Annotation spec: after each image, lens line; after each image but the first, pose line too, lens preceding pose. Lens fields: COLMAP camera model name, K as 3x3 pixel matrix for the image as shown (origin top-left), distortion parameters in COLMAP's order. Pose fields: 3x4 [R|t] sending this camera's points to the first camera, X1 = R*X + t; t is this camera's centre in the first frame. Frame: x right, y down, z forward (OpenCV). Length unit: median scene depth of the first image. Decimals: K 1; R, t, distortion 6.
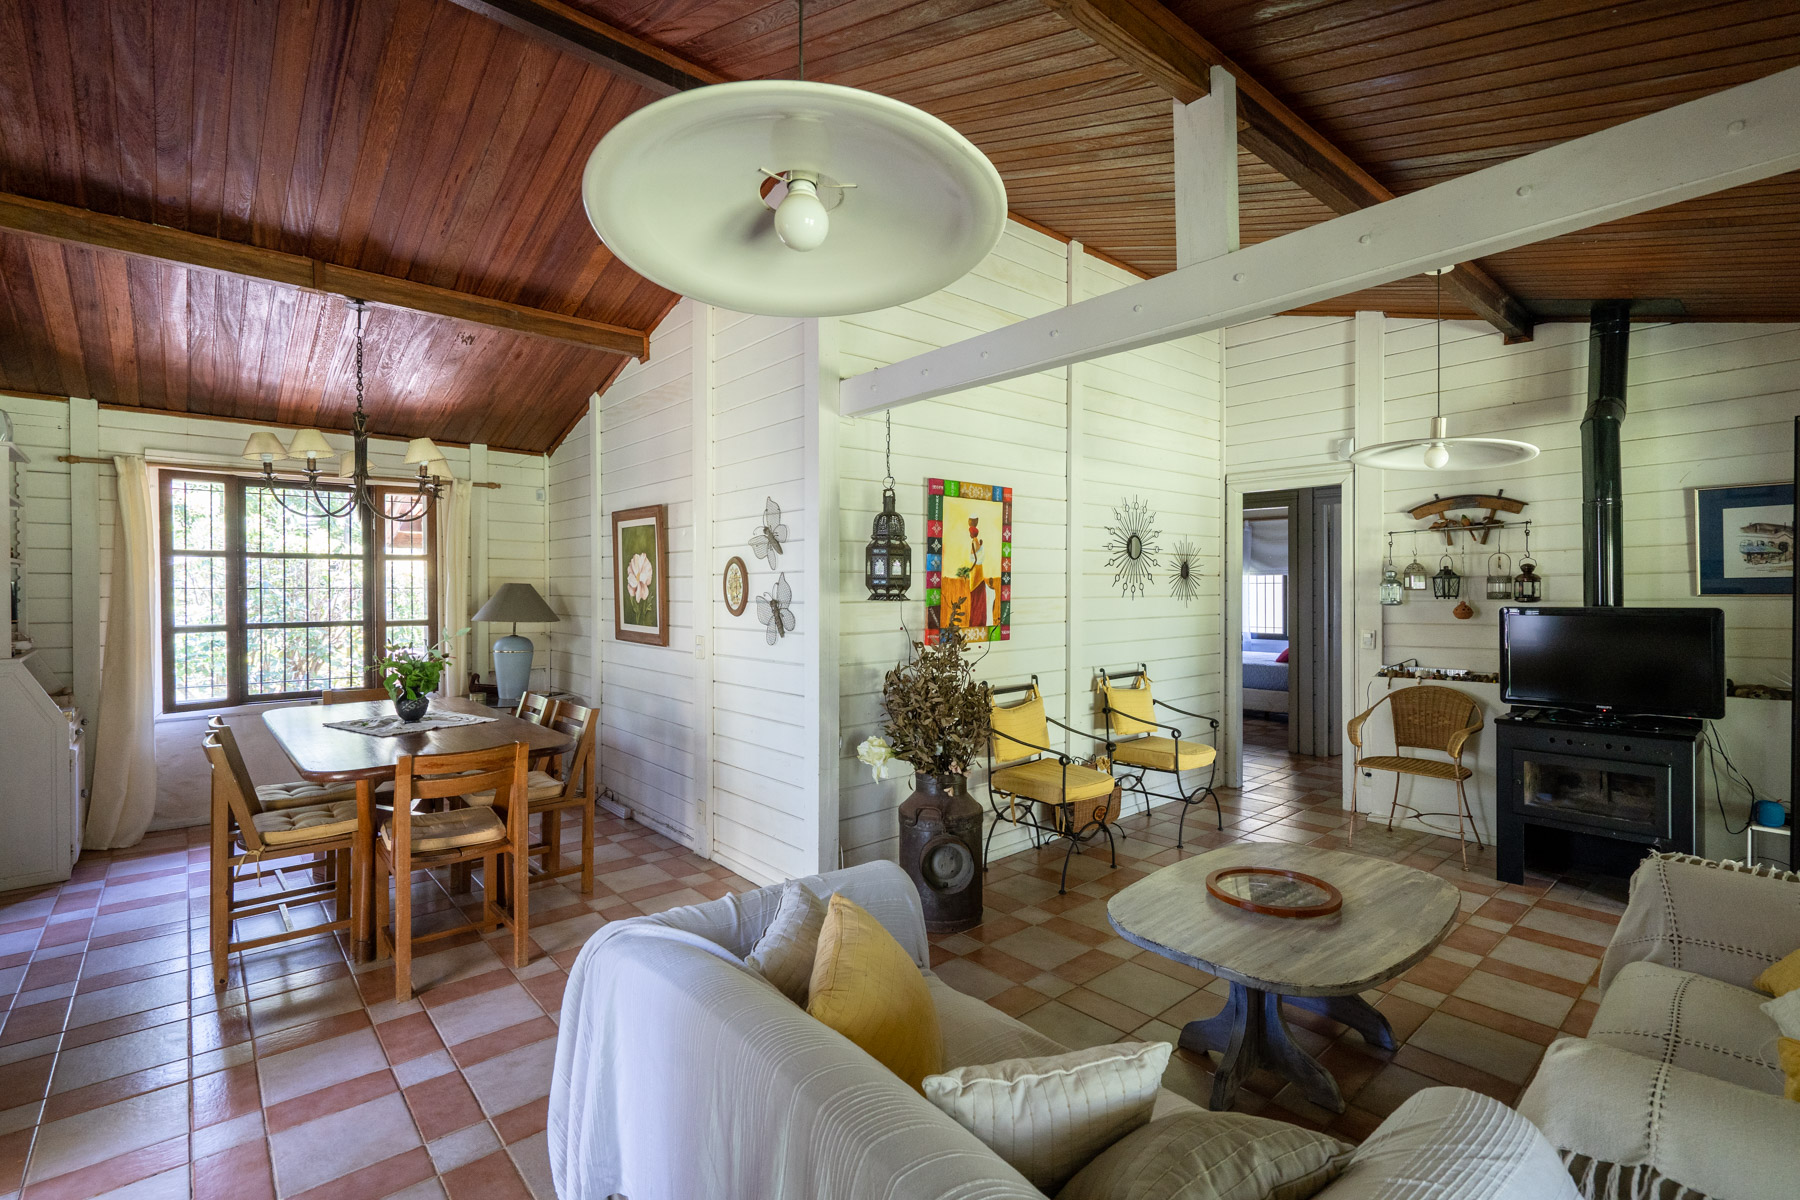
lens RADIAL K [[822.0, 0, 894.9], [0, 822.0, 588.7], [0, 0, 1]] dist [-0.002039, 0.001351]
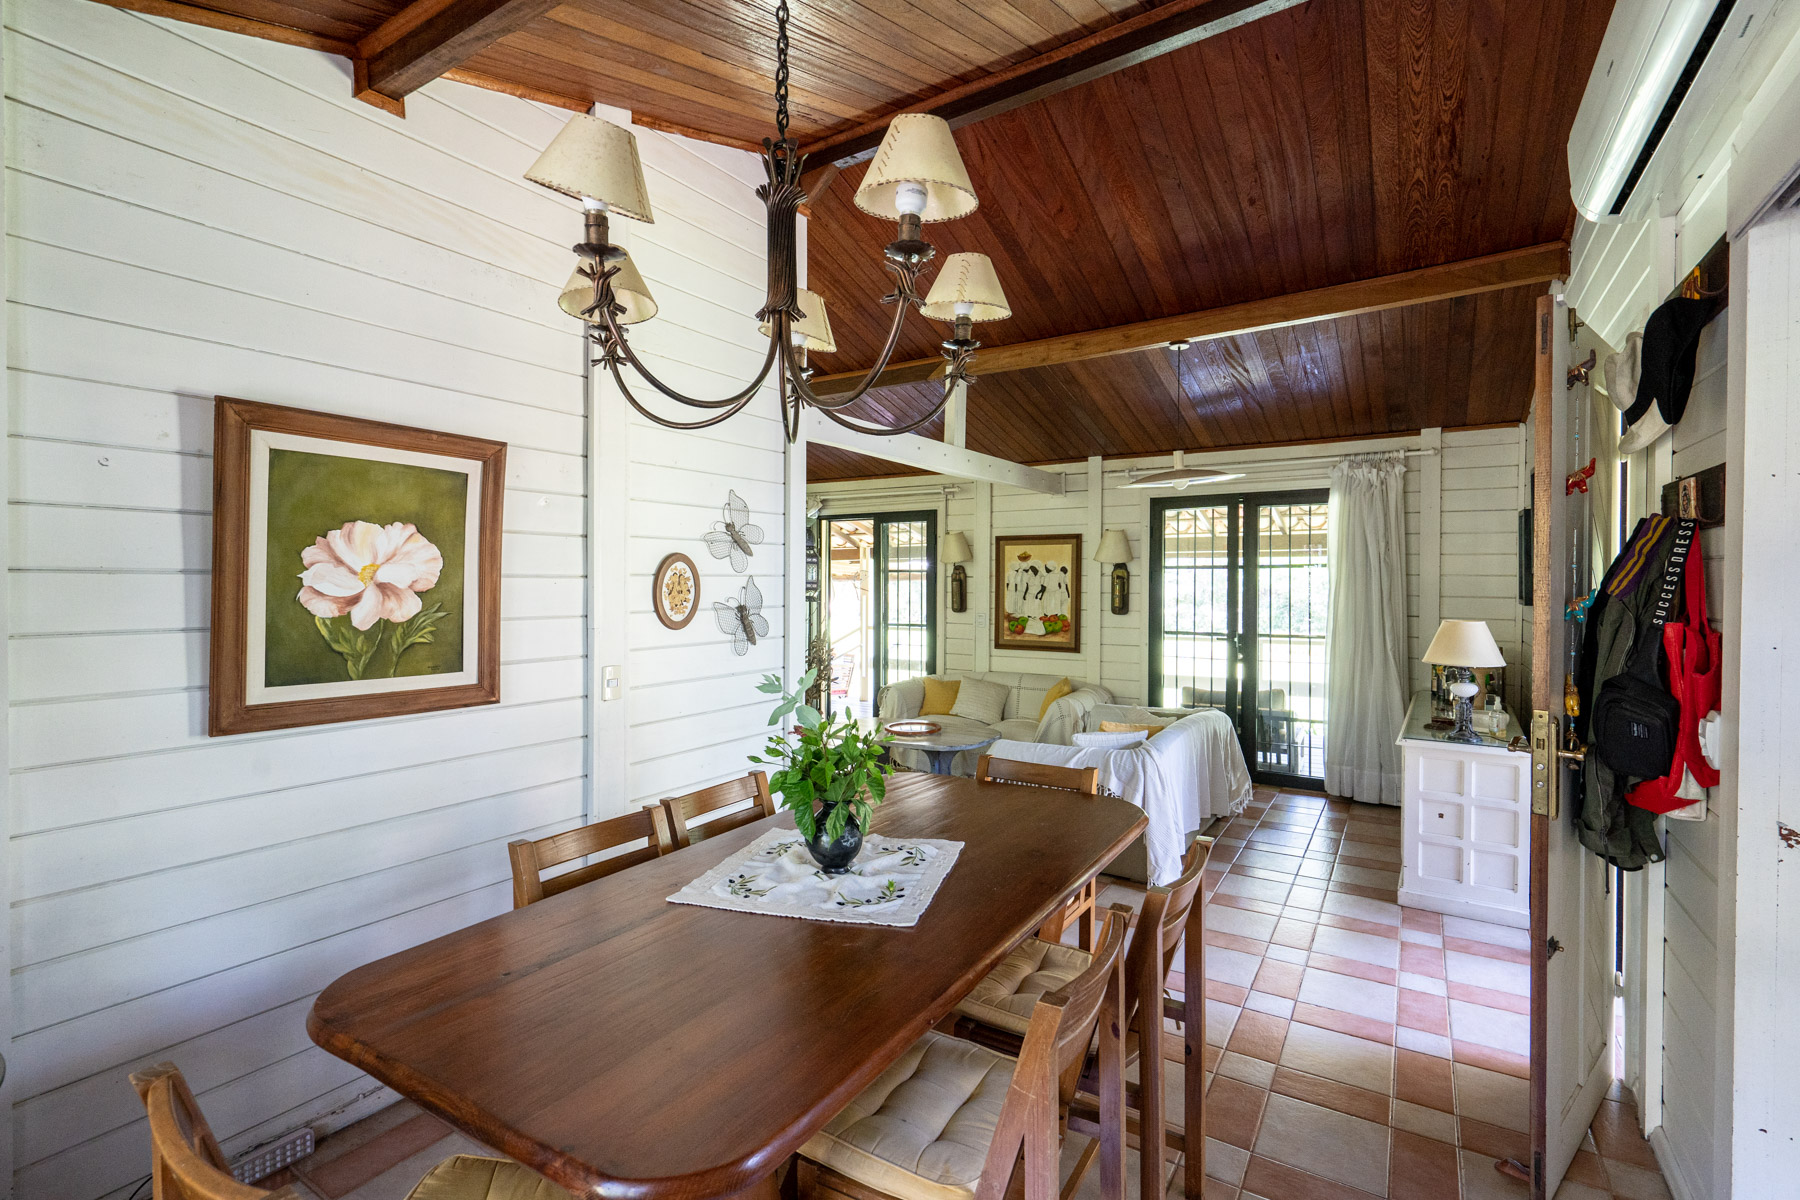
lens RADIAL K [[822.0, 0, 901.3], [0, 822.0, 596.7], [0, 0, 1]] dist [-0.002039, 0.001351]
pose [[-0.291469, -0.013996, 0.956478, -0.889349], [0.001836, 0.999883, 0.015191, -0.008070], [-0.956579, 0.006184, -0.291409, 0.912289]]
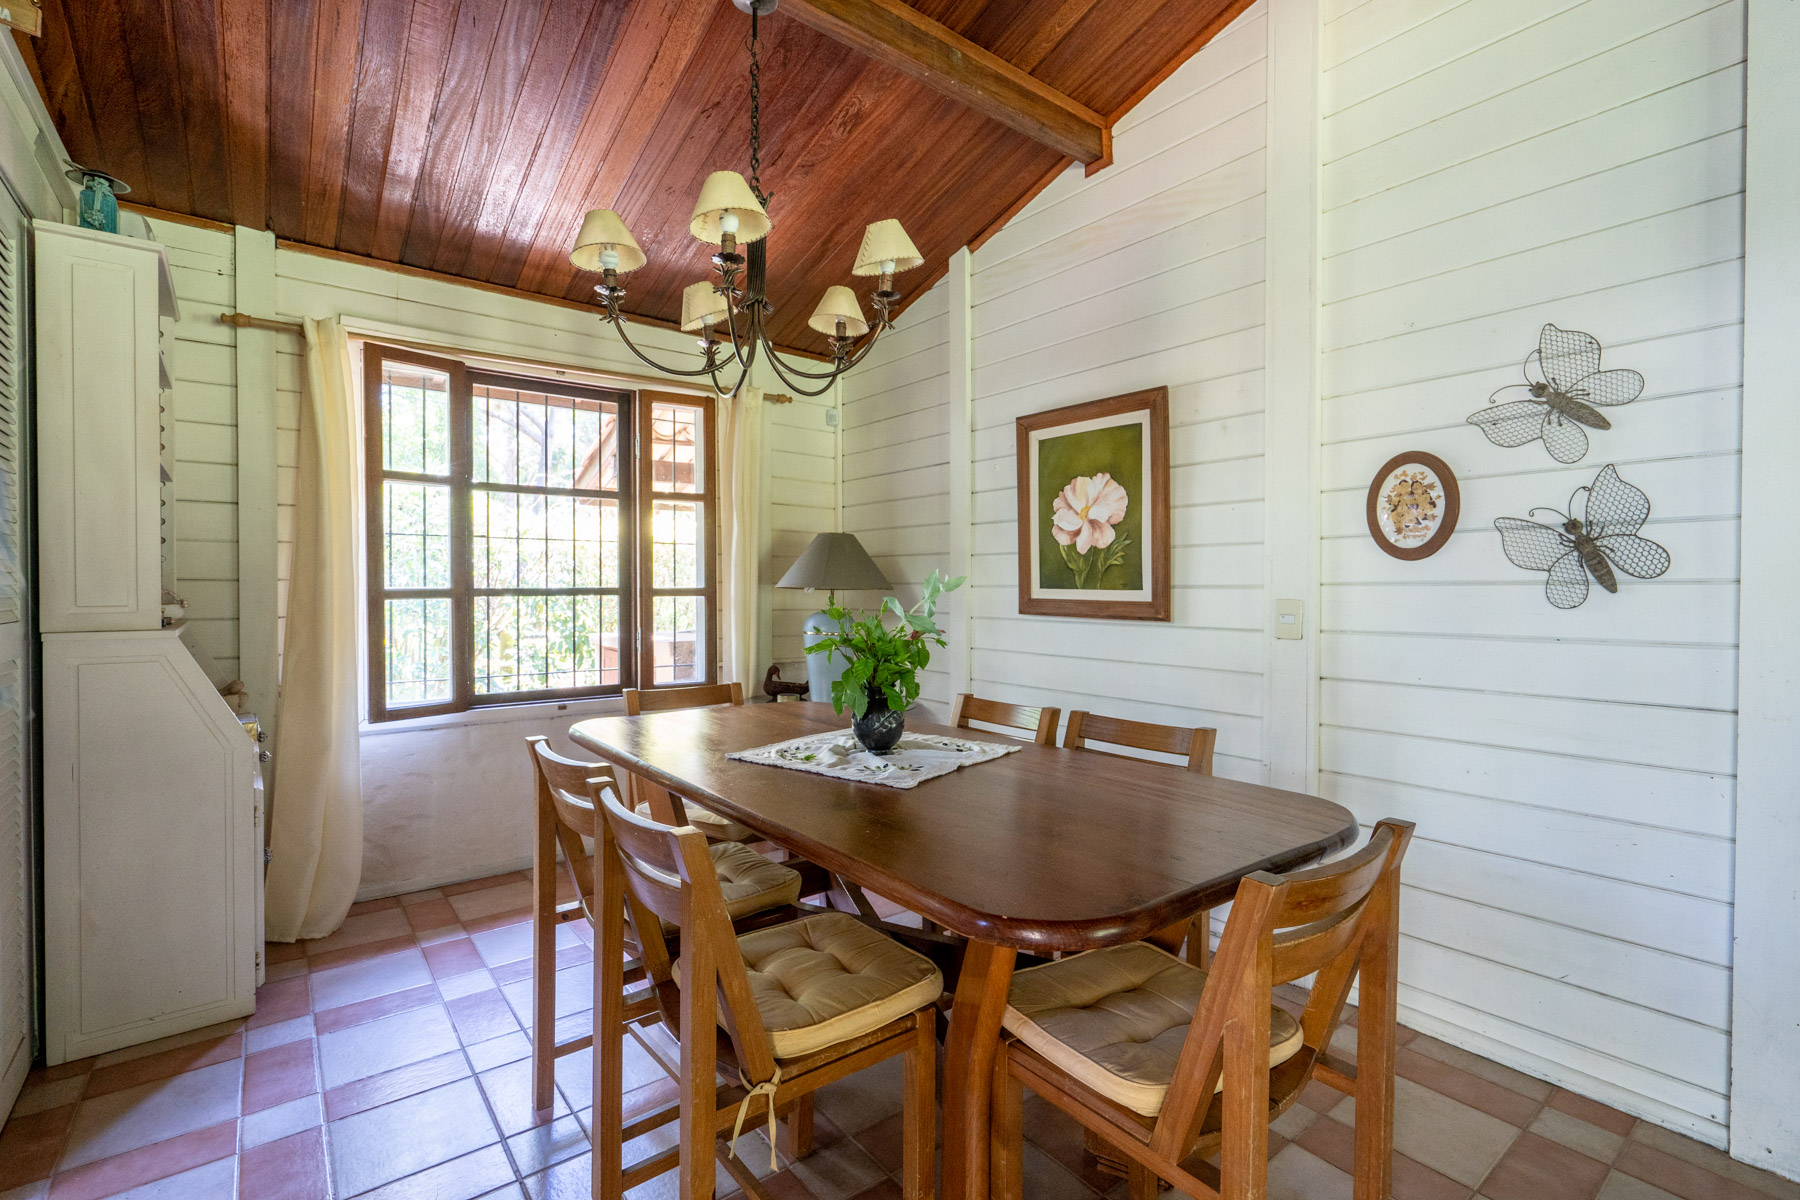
lens RADIAL K [[822.0, 0, 899.4], [0, 822.0, 586.7], [0, 0, 1]] dist [-0.002039, 0.001351]
pose [[0.998384, 0.000895, -0.056829, -0.447638], [-0.000934, 0.999999, -0.000670, 0.046007], [0.056828, 0.000722, 0.998384, 0.387876]]
